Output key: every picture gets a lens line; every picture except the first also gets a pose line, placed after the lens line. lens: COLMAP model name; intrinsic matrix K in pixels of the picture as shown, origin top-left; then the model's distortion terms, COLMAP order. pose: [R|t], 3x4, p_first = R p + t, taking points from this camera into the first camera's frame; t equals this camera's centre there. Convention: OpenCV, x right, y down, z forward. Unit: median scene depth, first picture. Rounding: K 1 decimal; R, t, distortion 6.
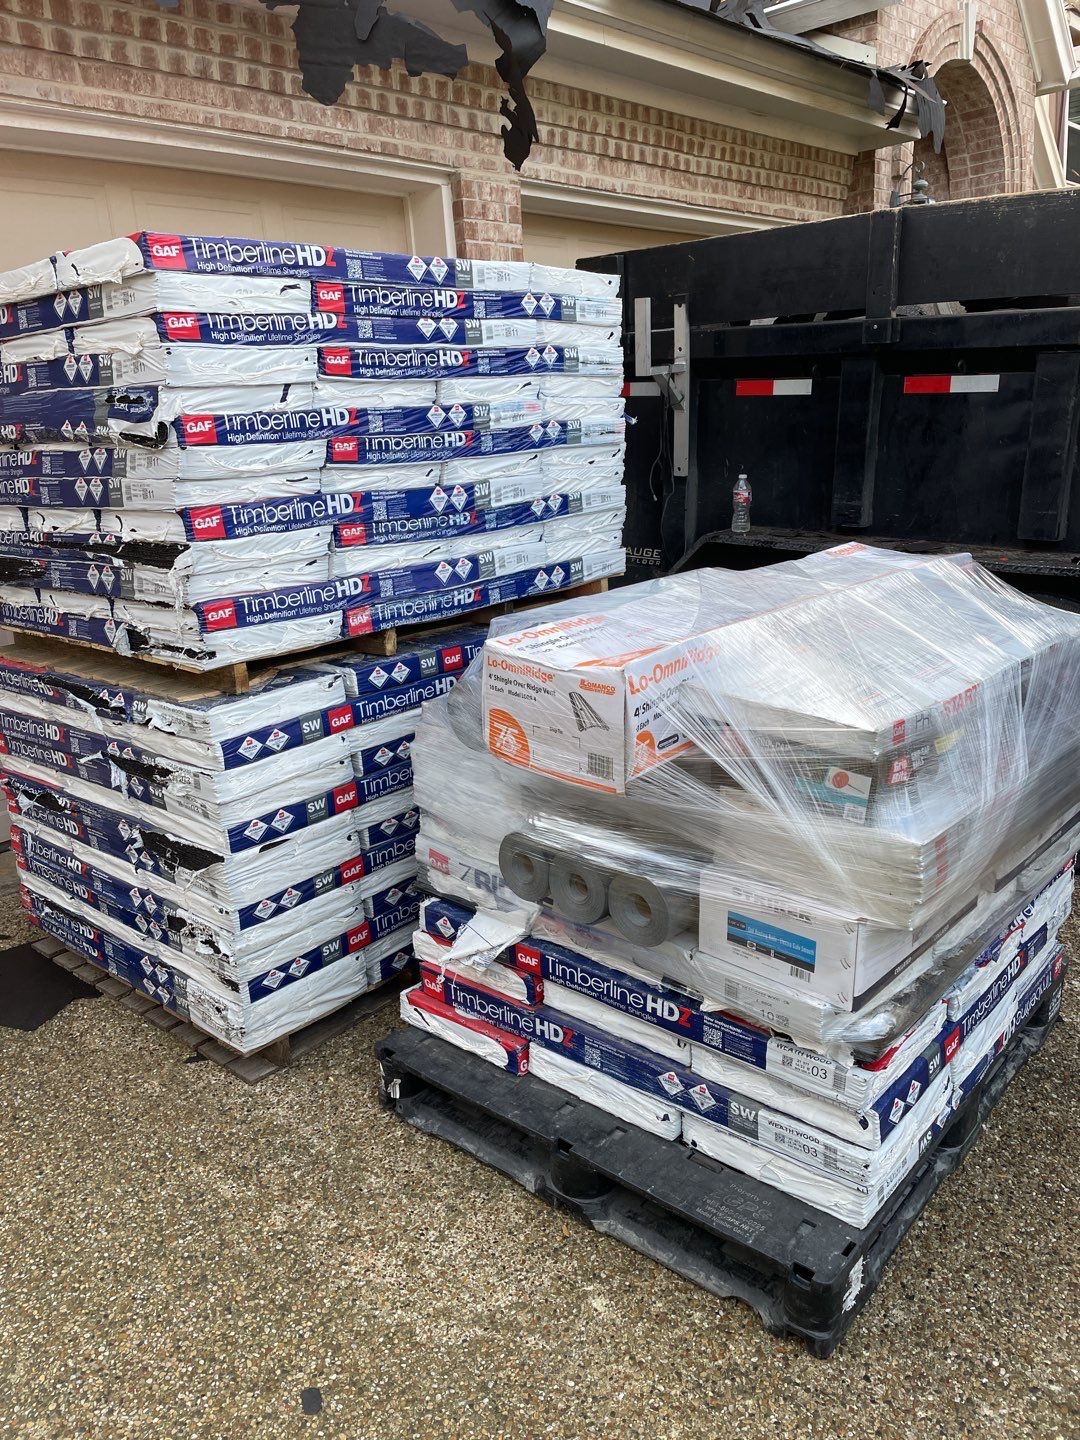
lens RADIAL K [[1065.7, 0, 540.0], [0, 1065.7, 720.0], [0, 0, 1]] dist [0.078903, -0.101642]
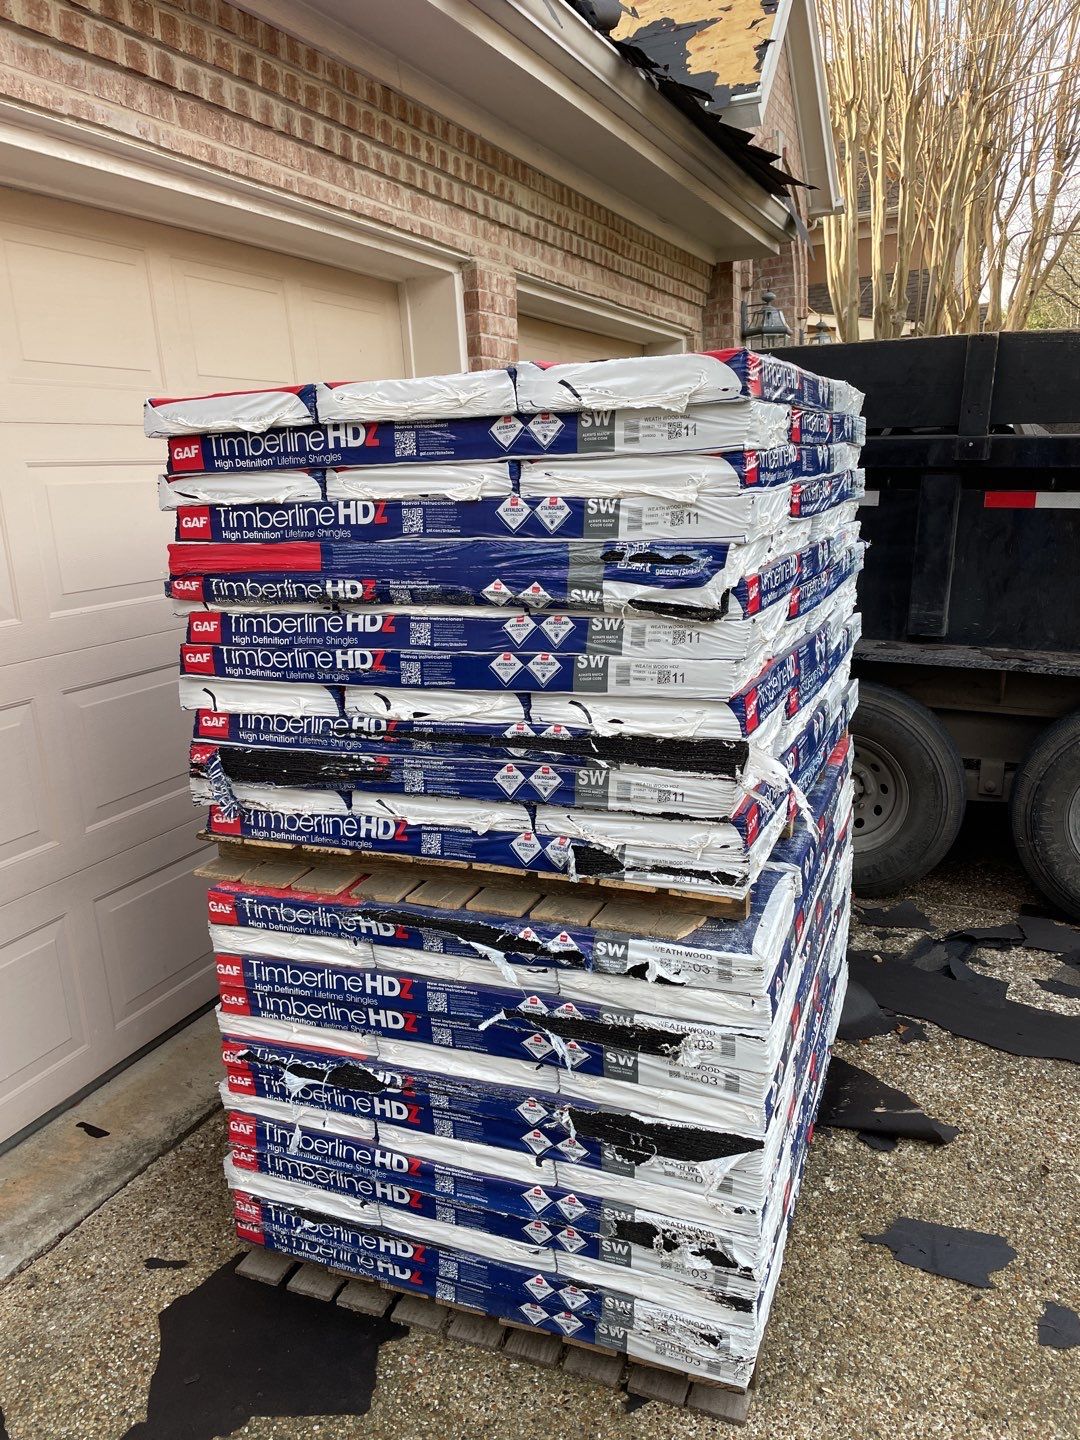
lens RADIAL K [[1077.6, 0, 524.1], [0, 1077.6, 713.0], [0, 0, 1]] dist [0.084916, -0.113359]
pose [[0.945089, -0.059199, 0.321406, -0.614141], [0.081838, 0.994993, -0.057377, -0.128694], [-0.316400, 0.080529, 0.945202, 0.266842]]
